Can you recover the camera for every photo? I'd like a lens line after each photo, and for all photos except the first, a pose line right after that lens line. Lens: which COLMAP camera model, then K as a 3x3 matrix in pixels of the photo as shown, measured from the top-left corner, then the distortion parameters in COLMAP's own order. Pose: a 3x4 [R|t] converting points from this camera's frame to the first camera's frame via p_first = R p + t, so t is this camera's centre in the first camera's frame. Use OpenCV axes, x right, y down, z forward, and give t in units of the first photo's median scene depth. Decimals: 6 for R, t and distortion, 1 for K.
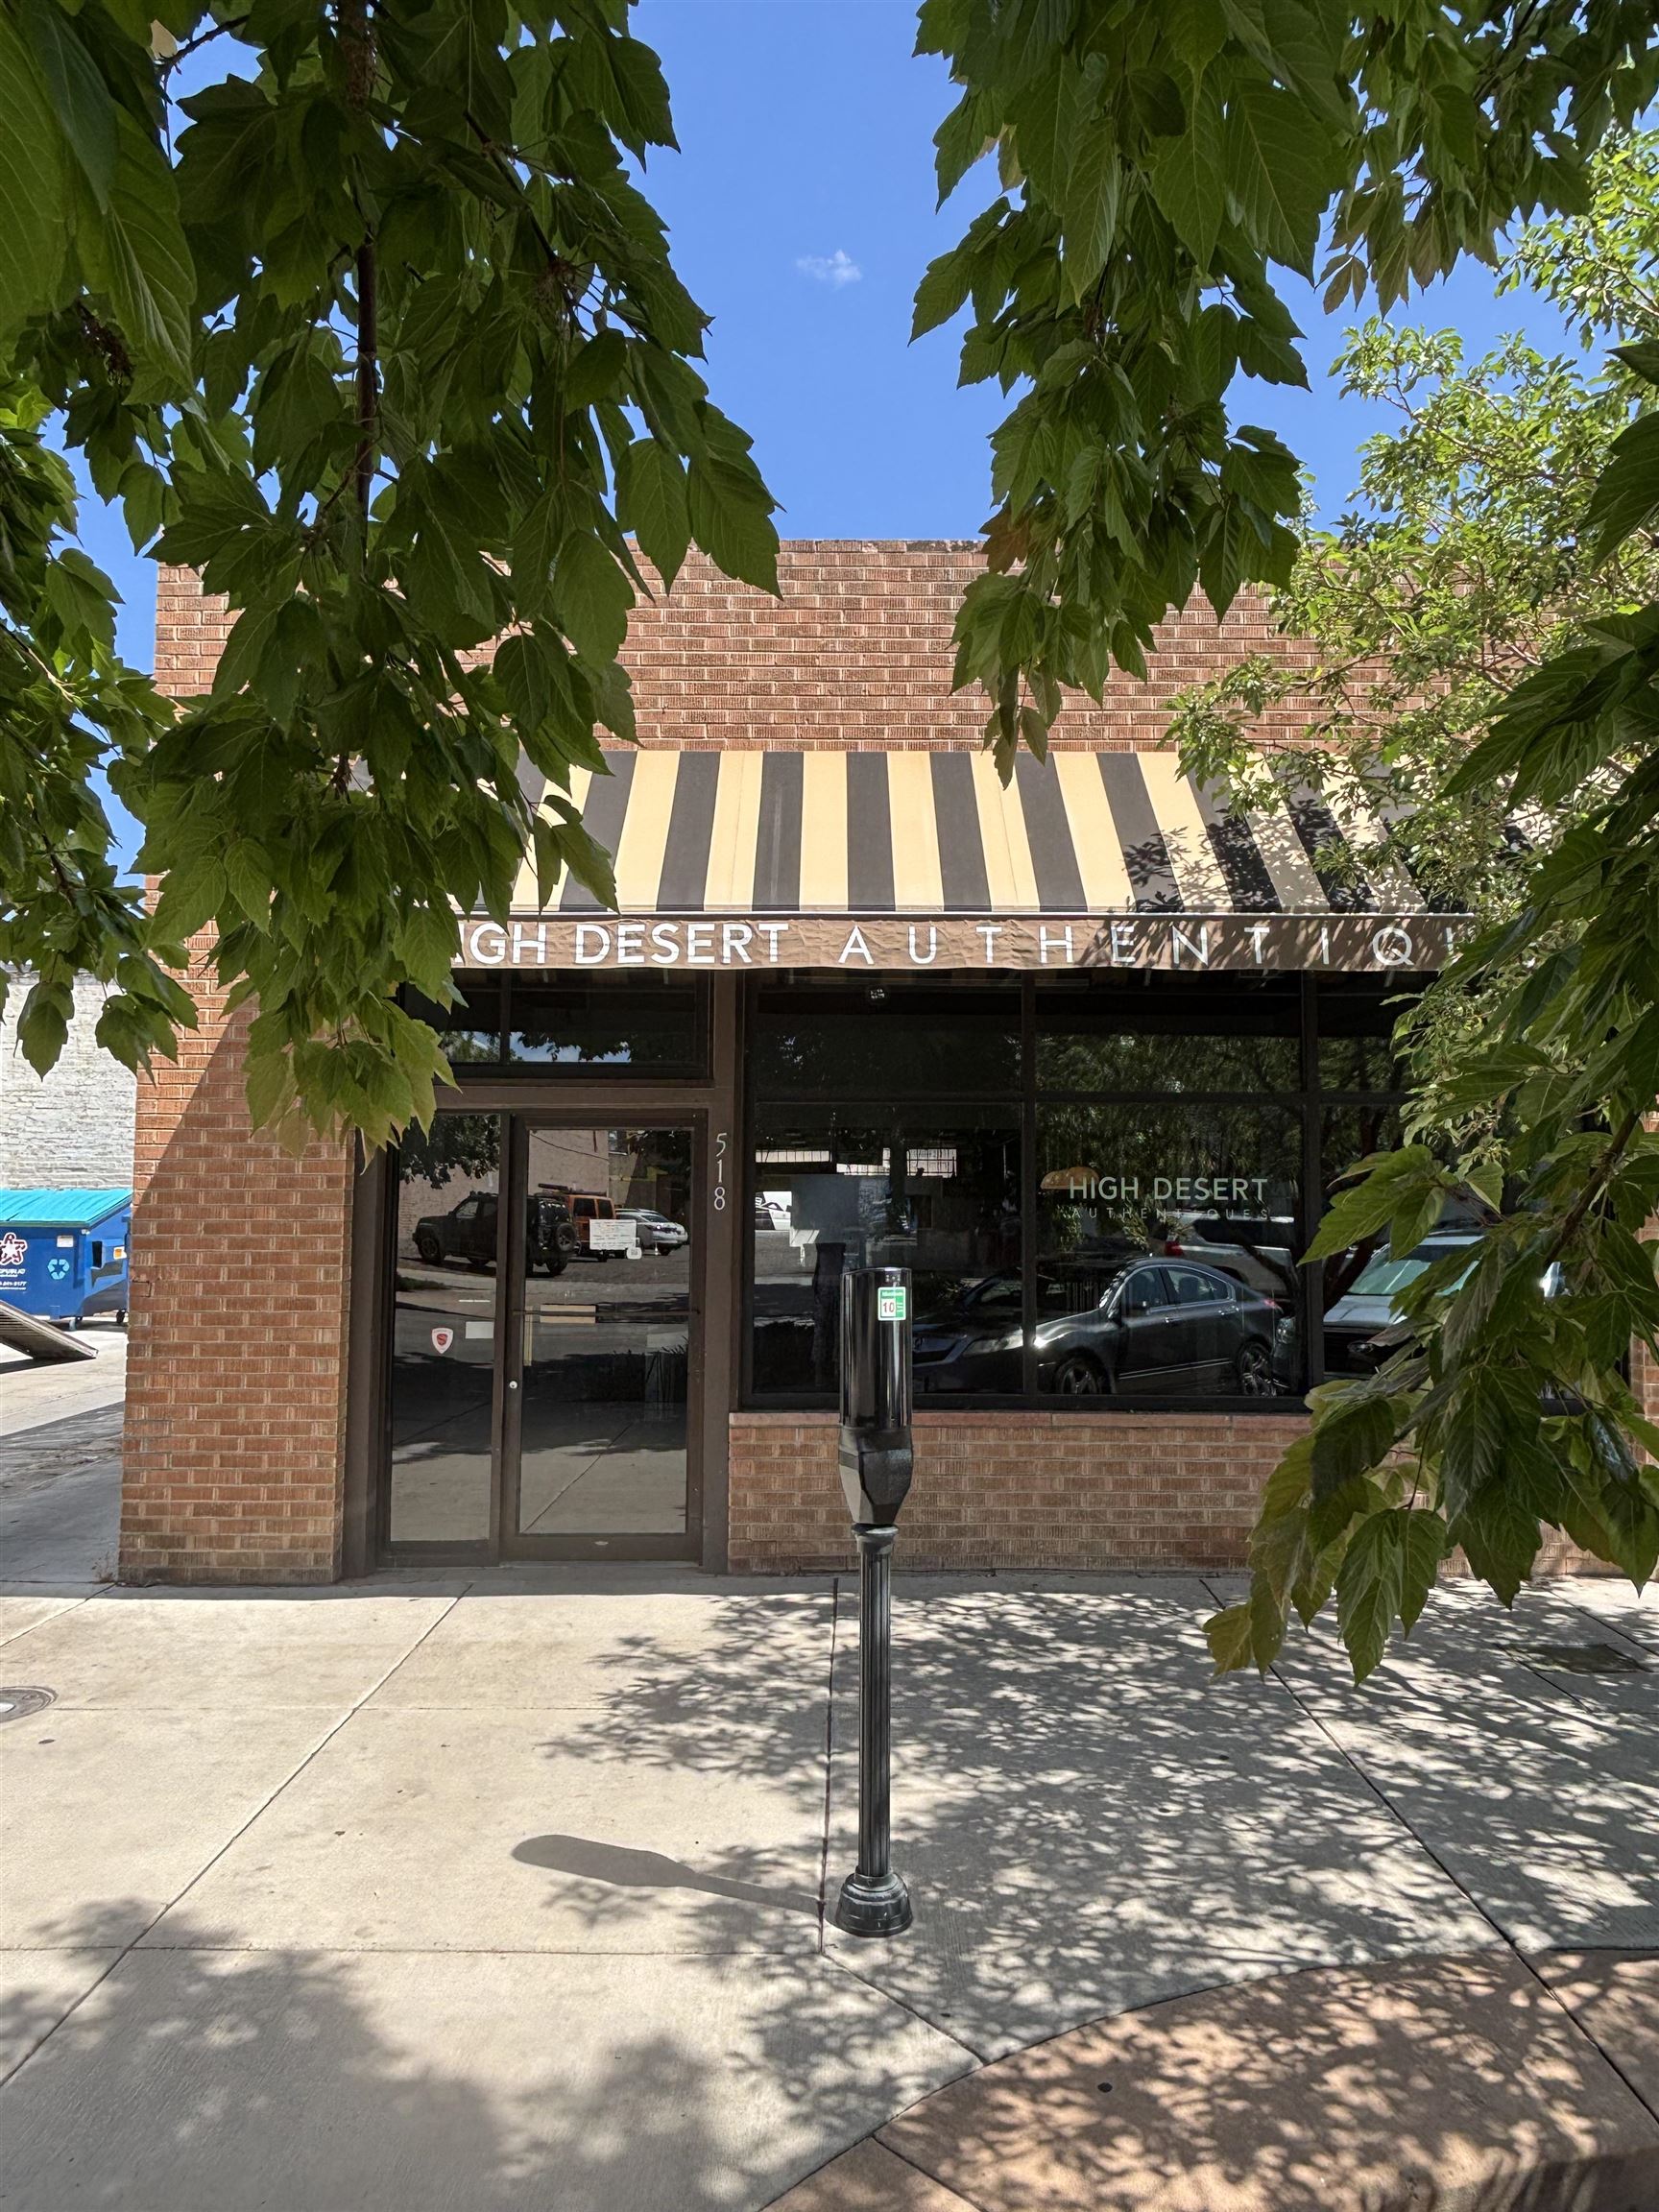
lens RADIAL K [[1359.6, 0, 861.4], [0, 1359.6, 1112.1], [0, 0, 1]] dist [0.023264, -0.003056]
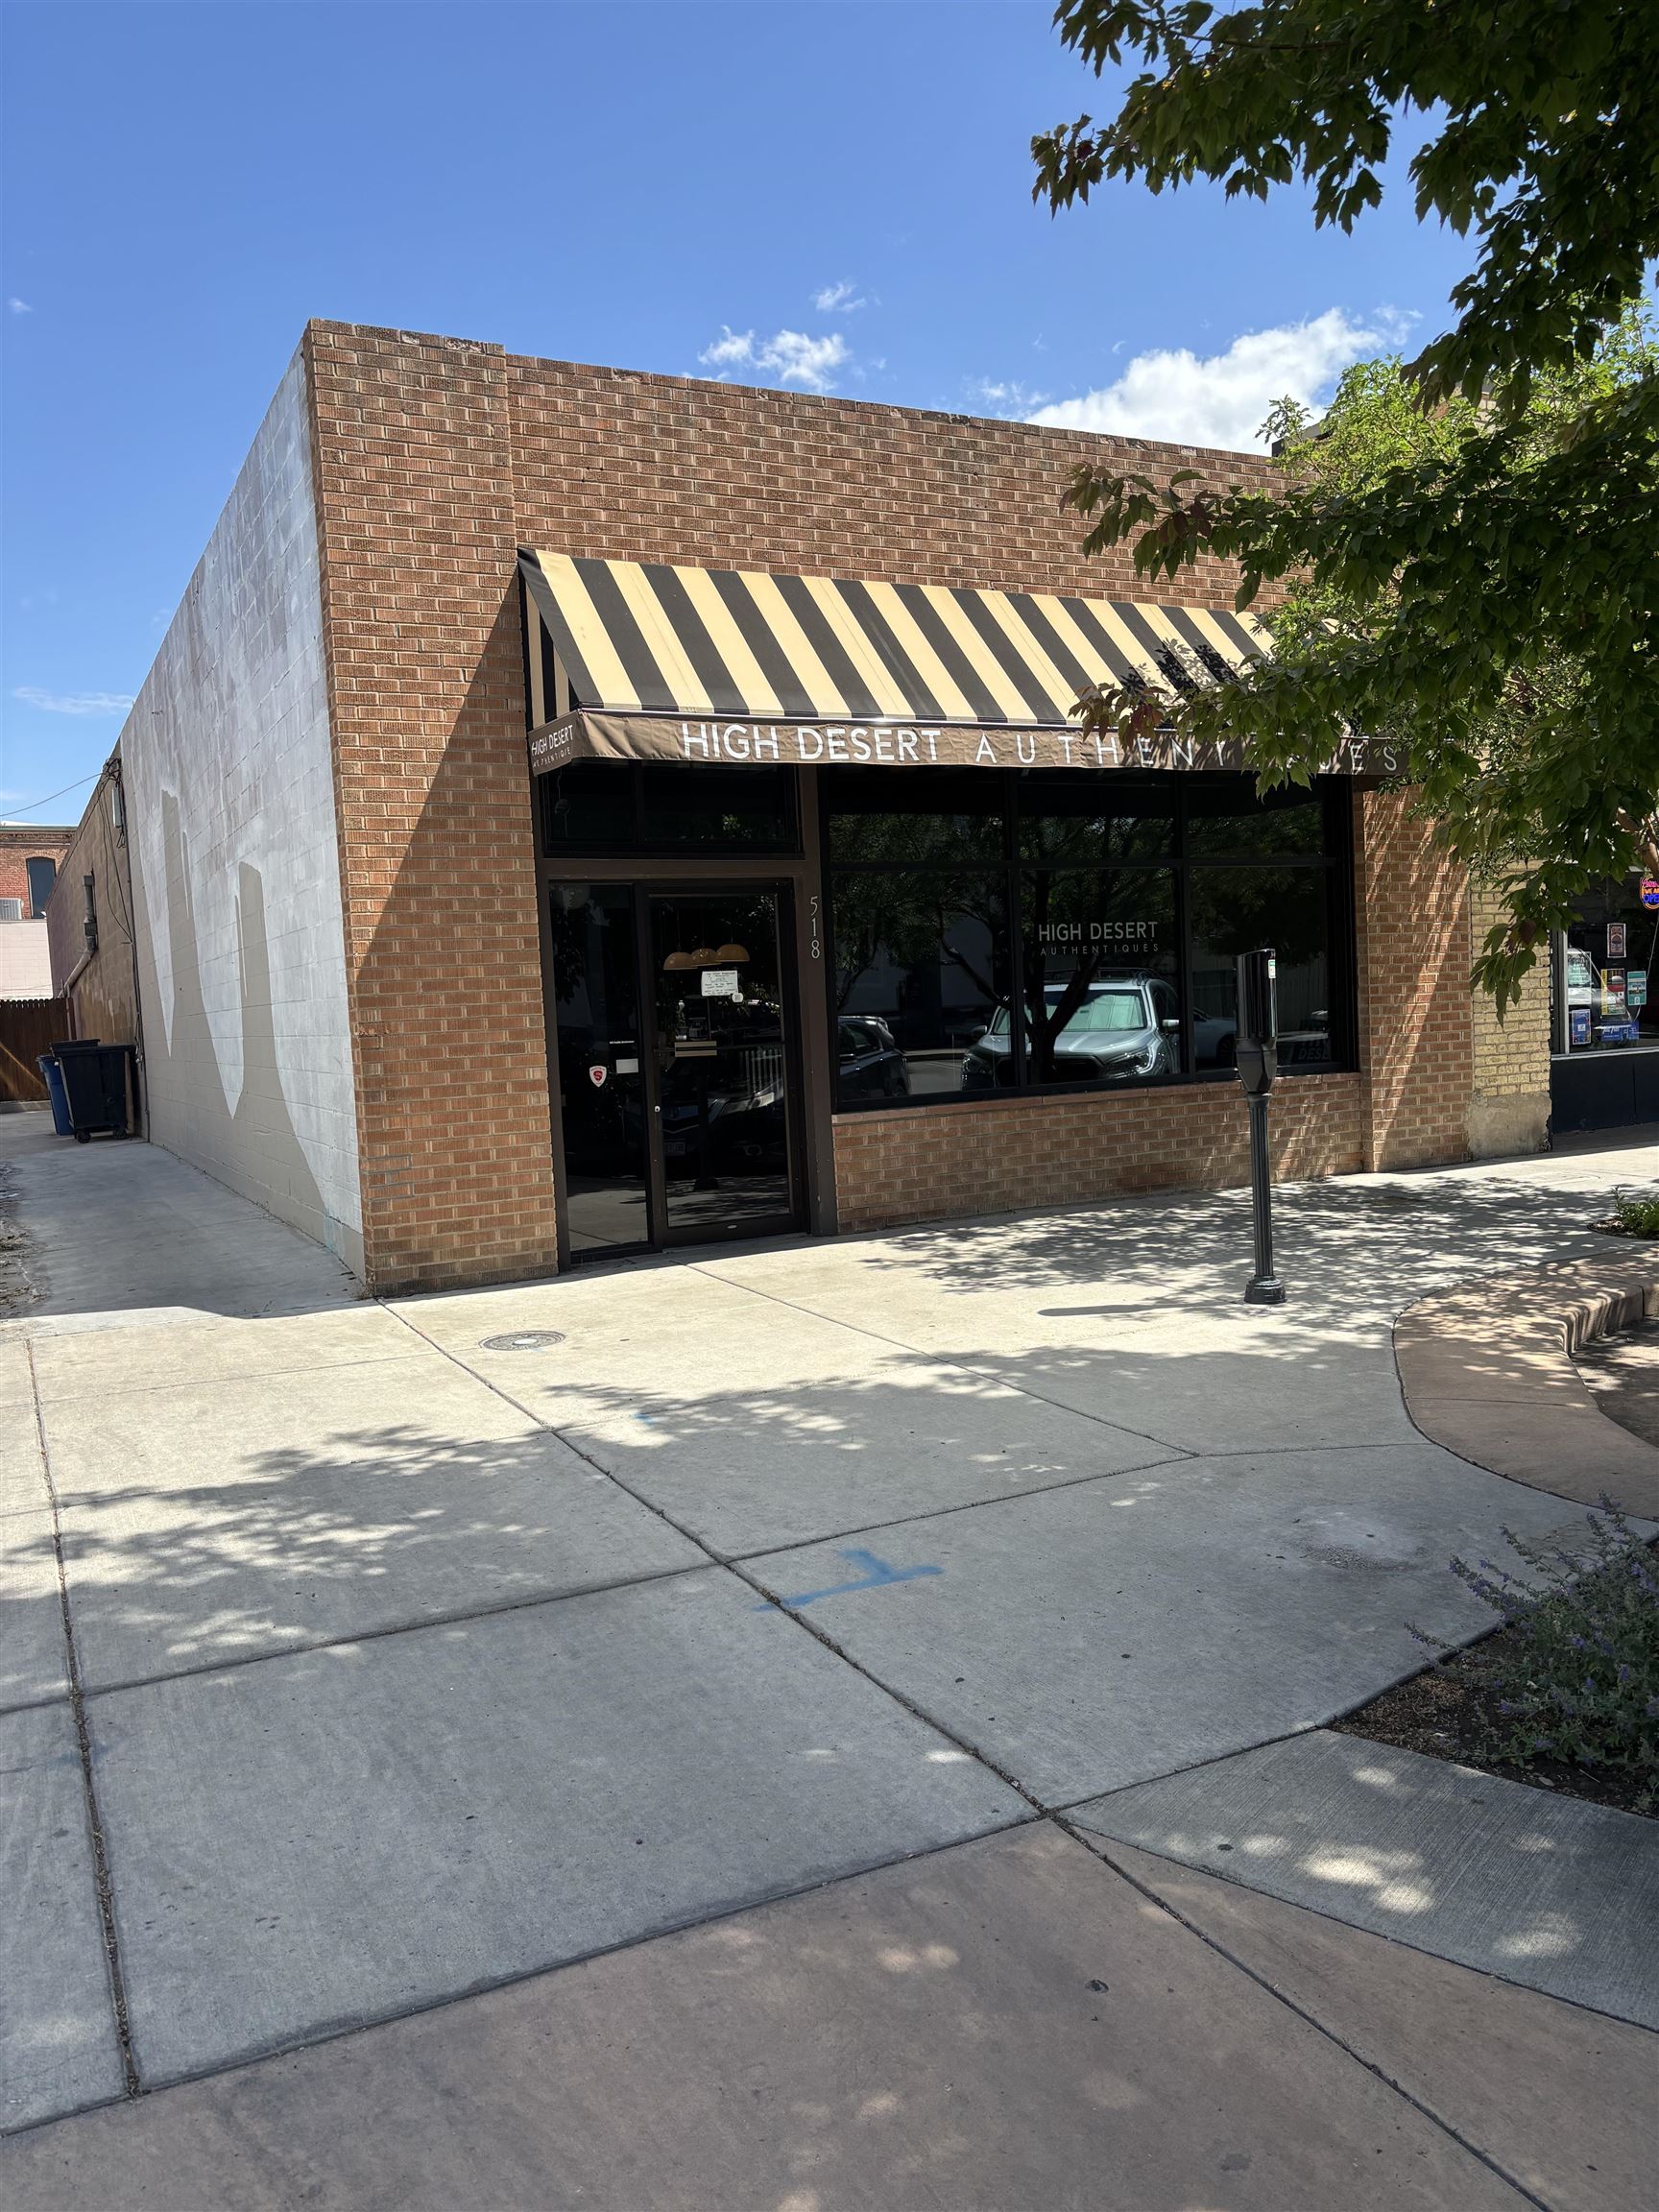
lens RADIAL K [[1672.0, 0, 848.9], [0, 1672.0, 1113.5], [0, 0, 1]] dist [0.039850, -0.032382]
pose [[0.888496, -0.077698, 0.452259, -0.813157], [0.021895, 0.991617, 0.127344, 0.020660], [-0.458362, -0.103243, 0.882749, -0.405771]]
